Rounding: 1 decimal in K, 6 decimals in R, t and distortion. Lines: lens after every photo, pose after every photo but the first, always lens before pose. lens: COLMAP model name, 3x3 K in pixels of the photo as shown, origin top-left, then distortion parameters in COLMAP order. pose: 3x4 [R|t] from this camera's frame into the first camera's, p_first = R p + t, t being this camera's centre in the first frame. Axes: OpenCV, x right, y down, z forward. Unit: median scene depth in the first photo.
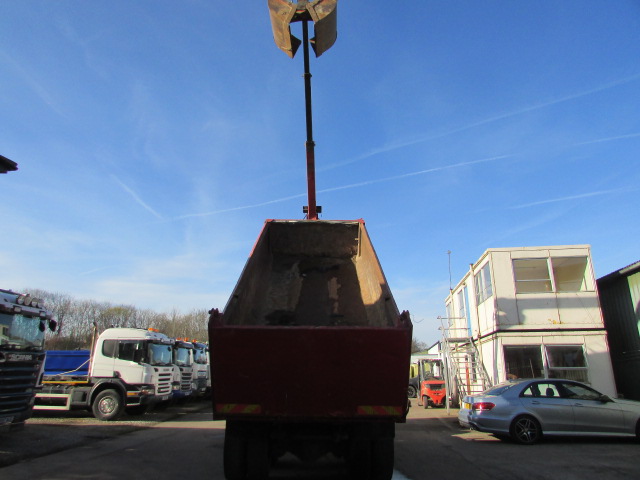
lens RADIAL K [[459.6, 0, 325.4], [0, 459.6, 238.7], [0, 0, 1]] dist [-0.039847, 0.019642]
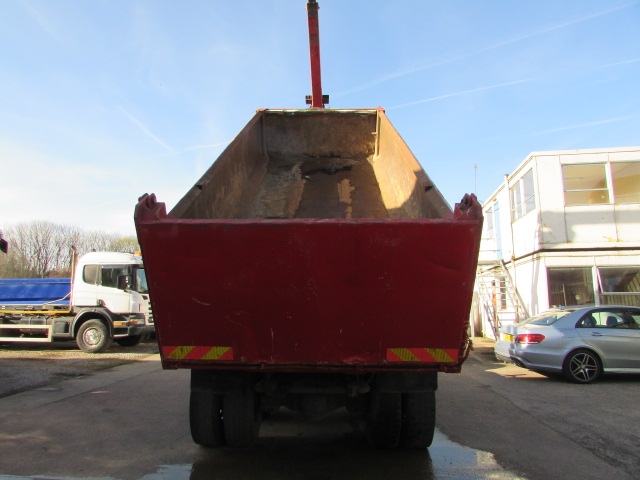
lens RADIAL K [[459.6, 0, 320.2], [0, 459.6, 237.9], [0, 0, 1]] dist [-0.039847, 0.019642]
pose [[0.999336, -0.009757, -0.035092, 0.001718], [0.014862, 0.988831, 0.148299, 0.059486], [0.033253, -0.148723, 0.988320, 0.194859]]
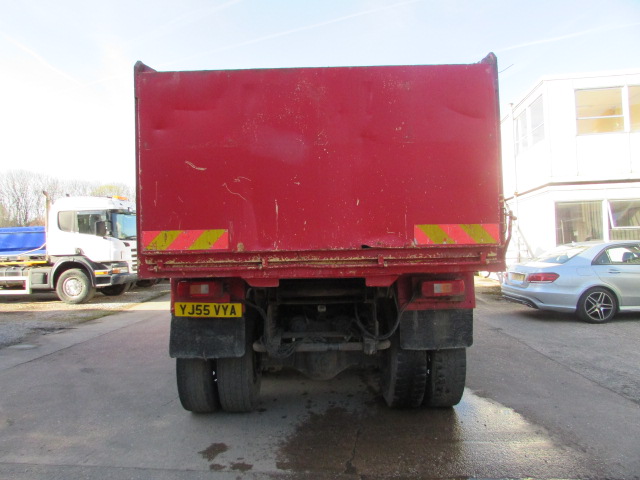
lens RADIAL K [[459.6, 0, 317.7], [0, 459.6, 239.4], [0, 0, 1]] dist [-0.039847, 0.019642]
pose [[0.999466, -0.029679, -0.013648, -0.015729], [0.032282, 0.961306, 0.273584, 0.080663], [0.005000, -0.273879, 0.961751, 0.264057]]
